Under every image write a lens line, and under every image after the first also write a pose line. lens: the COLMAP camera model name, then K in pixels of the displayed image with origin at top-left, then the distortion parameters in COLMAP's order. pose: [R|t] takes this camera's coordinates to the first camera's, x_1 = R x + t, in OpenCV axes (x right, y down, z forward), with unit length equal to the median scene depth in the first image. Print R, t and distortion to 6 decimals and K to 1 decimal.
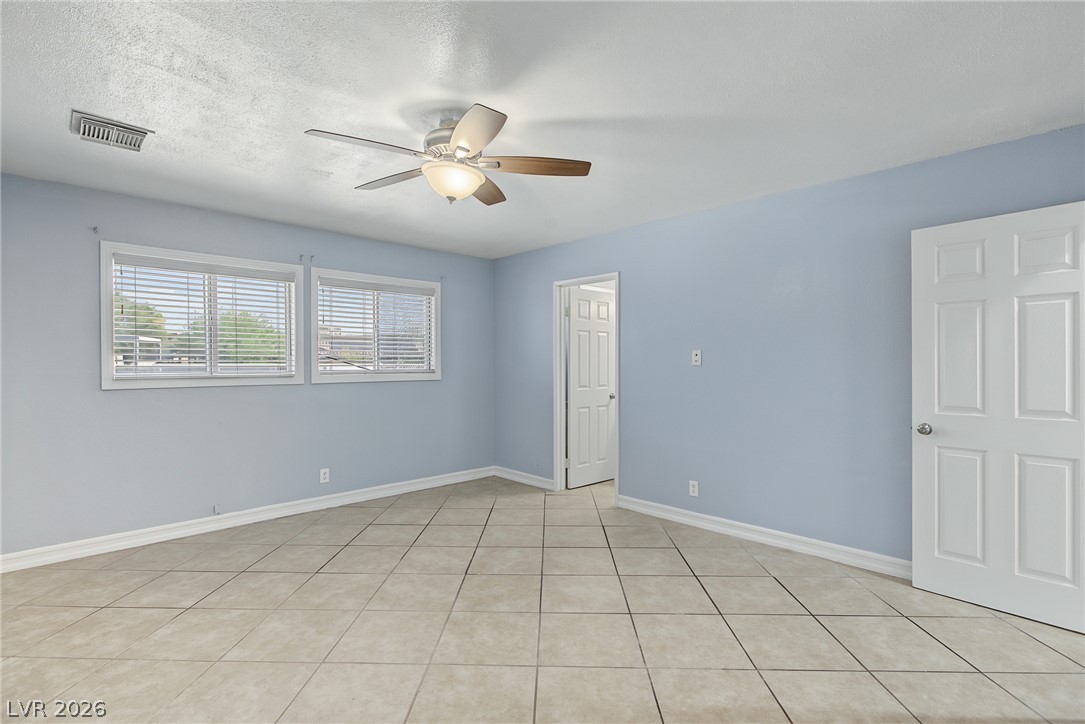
lens RADIAL K [[501.7, 0, 538.2], [0, 501.7, 359.5], [0, 0, 1]] dist [-0.016417, 0.003427]
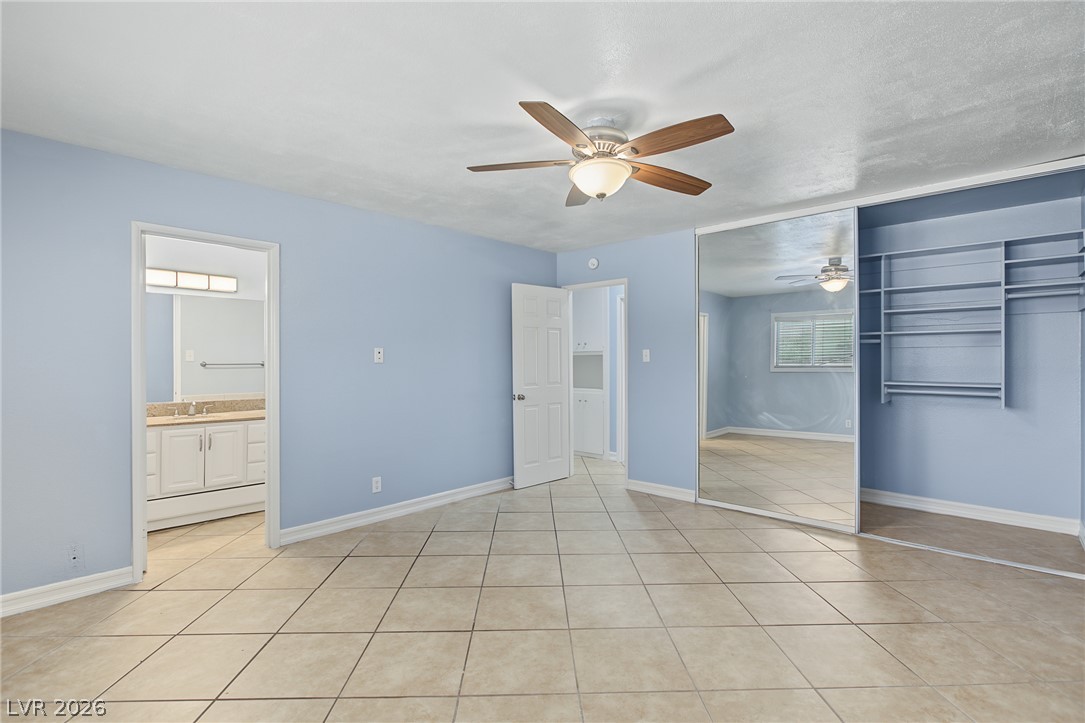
lens RADIAL K [[501.7, 0, 542.1], [0, 501.7, 356.8], [0, 0, 1]] dist [-0.016417, 0.003427]
pose [[-0.043250, 0.003705, 0.999057, -0.764199], [-0.003766, 0.999985, -0.003872, 0.002479], [-0.999057, -0.003929, -0.043235, 0.760220]]
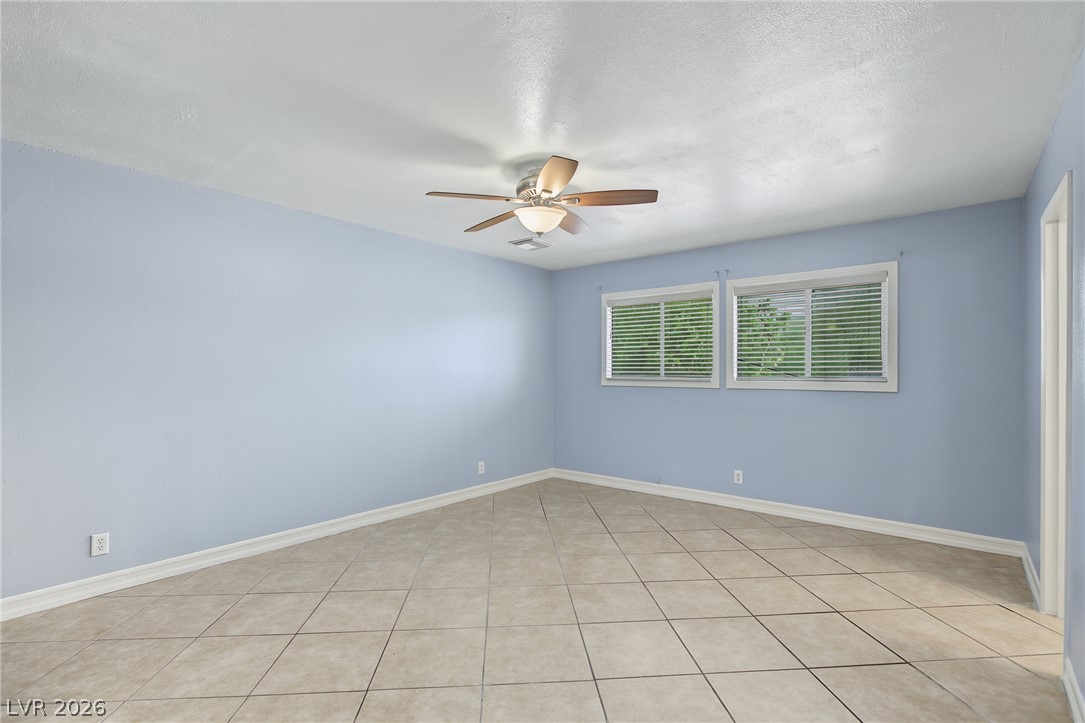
lens RADIAL K [[501.7, 0, 546.9], [0, 501.7, 370.8], [0, 0, 1]] dist [-0.016417, 0.003427]
pose [[0.110524, 0.003898, -0.993866, 0.673836], [0.007009, 0.999964, 0.004701, 0.002424], [0.993849, -0.007486, 0.110493, 0.577817]]
